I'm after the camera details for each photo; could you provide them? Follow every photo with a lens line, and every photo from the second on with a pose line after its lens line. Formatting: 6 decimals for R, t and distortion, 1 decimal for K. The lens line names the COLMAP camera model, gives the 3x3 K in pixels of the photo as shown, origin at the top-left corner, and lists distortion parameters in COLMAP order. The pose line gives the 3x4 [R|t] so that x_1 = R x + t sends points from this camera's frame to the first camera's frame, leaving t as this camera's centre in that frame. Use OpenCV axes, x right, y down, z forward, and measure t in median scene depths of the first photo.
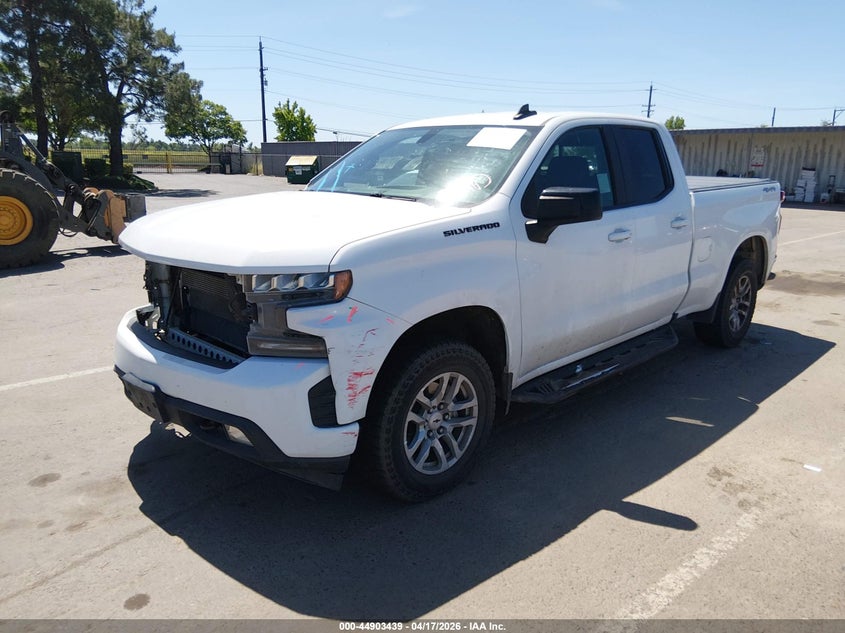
lens RADIAL K [[693.3, 0, 422.5], [0, 693.3, 316.5], [0, 0, 1]] dist [-0.009313, -0.002658]
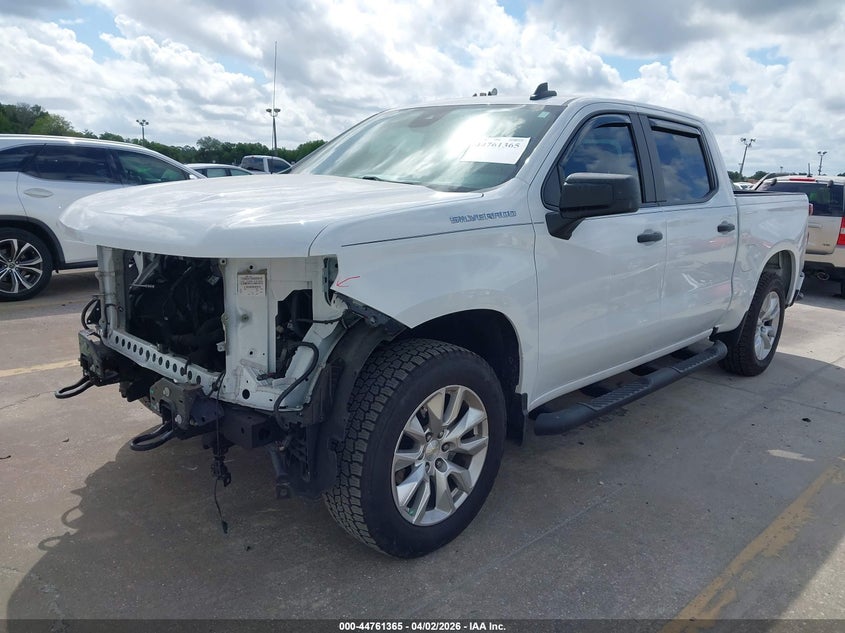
lens RADIAL K [[693.3, 0, 422.5], [0, 693.3, 316.5], [0, 0, 1]] dist [-0.009313, -0.002658]
pose [[0.999871, 0.015785, 0.003080, -0.001897], [-0.015662, 0.999204, -0.036694, 0.020936], [-0.003657, 0.036641, 0.999322, 0.151533]]
